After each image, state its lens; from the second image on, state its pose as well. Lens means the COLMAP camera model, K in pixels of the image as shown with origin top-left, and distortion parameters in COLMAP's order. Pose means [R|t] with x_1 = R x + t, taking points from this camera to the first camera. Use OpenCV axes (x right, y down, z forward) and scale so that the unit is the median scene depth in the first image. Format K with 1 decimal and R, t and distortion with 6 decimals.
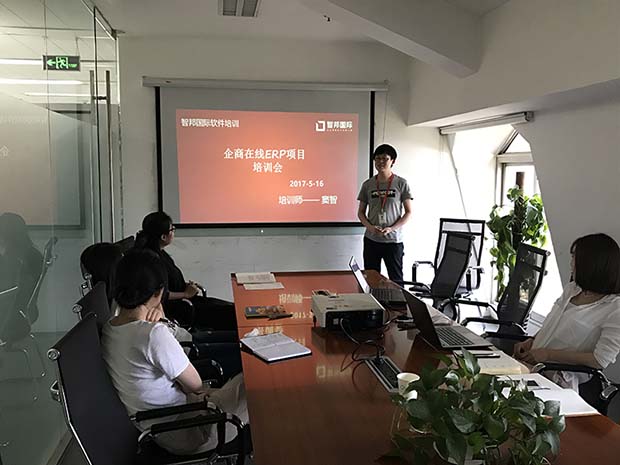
lens RADIAL K [[592.3, 0, 309.7], [0, 592.3, 233.1], [0, 0, 1]] dist [0.023584, 0.000000]
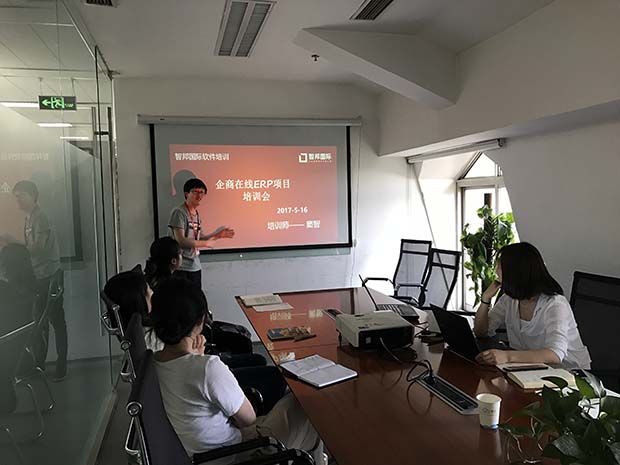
lens RADIAL K [[506.9, 0, 310.4], [0, 506.9, 232.6], [0, 0, 1]] dist [0.014637, 0.003374]
pose [[0.994058, -0.035716, 0.102829, -0.081413], [0.040360, 0.998241, -0.043439, -0.000617], [-0.101097, 0.047331, 0.993750, 0.081918]]
